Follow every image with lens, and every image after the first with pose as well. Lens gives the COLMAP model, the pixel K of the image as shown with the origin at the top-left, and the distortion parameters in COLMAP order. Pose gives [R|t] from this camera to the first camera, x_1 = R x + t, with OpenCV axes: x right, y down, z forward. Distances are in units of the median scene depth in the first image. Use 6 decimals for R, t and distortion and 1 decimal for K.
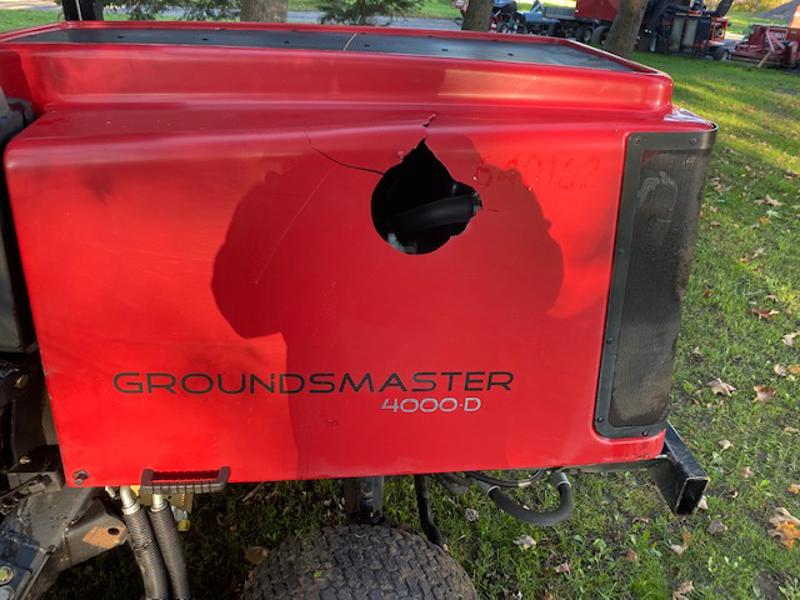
lens RADIAL K [[608.3, 0, 393.1], [0, 608.3, 299.6], [0, 0, 1]] dist [0.025038, -0.013180]
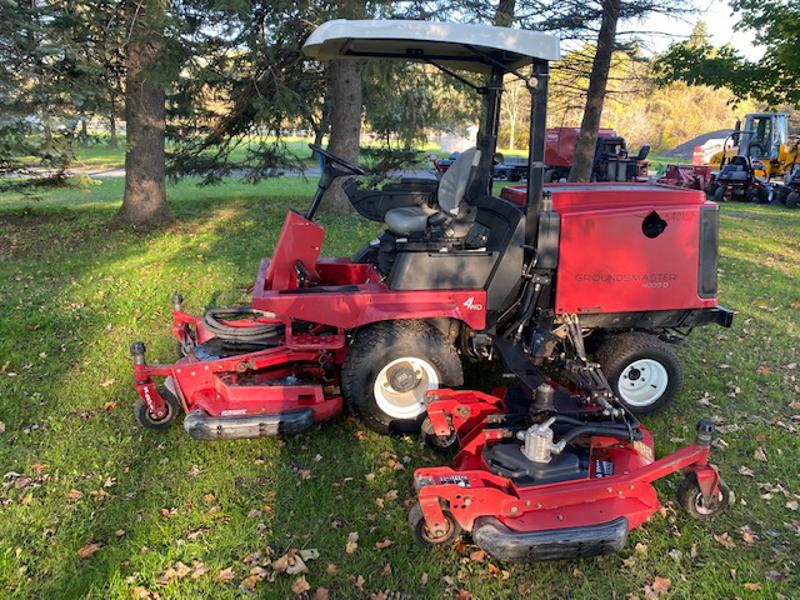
lens RADIAL K [[602.5, 0, 401.4], [0, 602.5, 282.4], [0, 0, 1]] dist [-0.006625, -0.009629]
pose [[0.994345, -0.062006, 0.086220, -0.099417], [0.080986, 0.967908, -0.237896, 0.051113], [-0.068702, 0.243533, 0.967456, -0.131937]]
